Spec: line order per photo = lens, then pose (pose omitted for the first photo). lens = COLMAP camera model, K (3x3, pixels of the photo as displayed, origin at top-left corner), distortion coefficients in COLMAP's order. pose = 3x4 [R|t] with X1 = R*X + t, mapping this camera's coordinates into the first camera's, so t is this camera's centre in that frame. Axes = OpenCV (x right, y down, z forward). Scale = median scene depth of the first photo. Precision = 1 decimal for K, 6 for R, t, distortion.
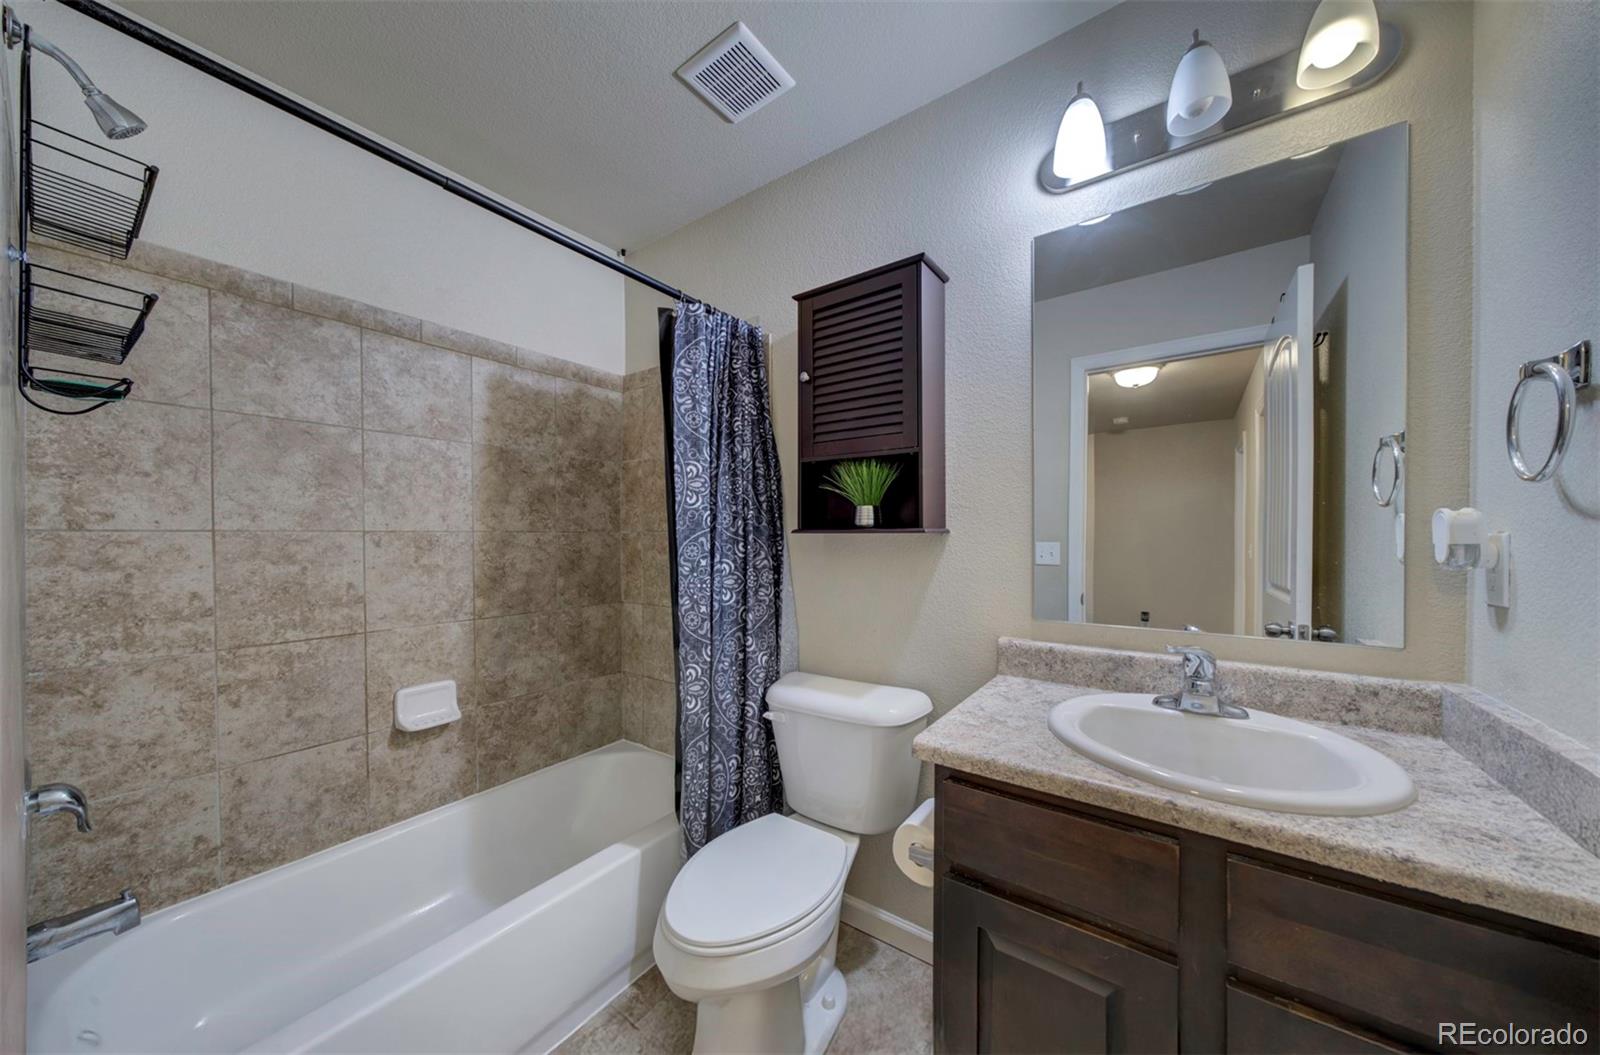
lens RADIAL K [[533.9, 0, 802.1], [0, 533.9, 541.0], [0, 0, 1]] dist [-0.001925, 0.000024]
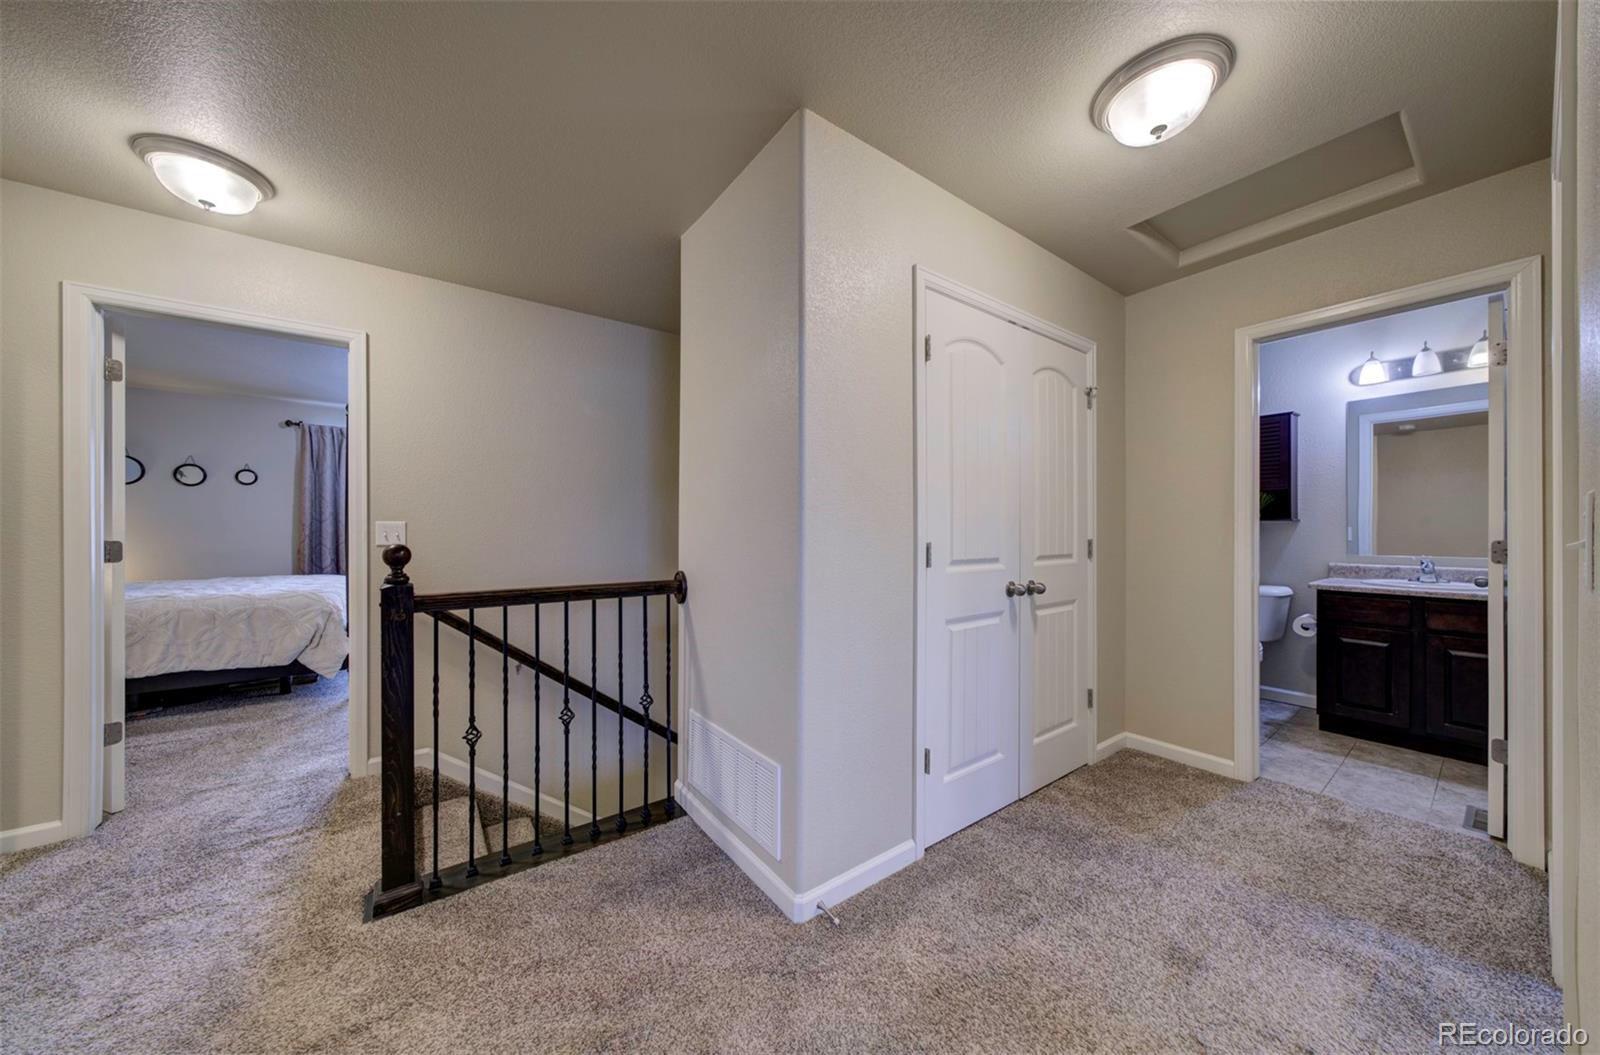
lens RADIAL K [[533.9, 0, 799.2], [0, 533.9, 526.0], [0, 0, 1]] dist [-0.001925, 0.000024]
pose [[0.946781, -0.007721, -0.321787, -1.297924], [0.005383, 0.999952, -0.008157, 0.016328], [0.321835, 0.005991, 0.946777, -2.366609]]
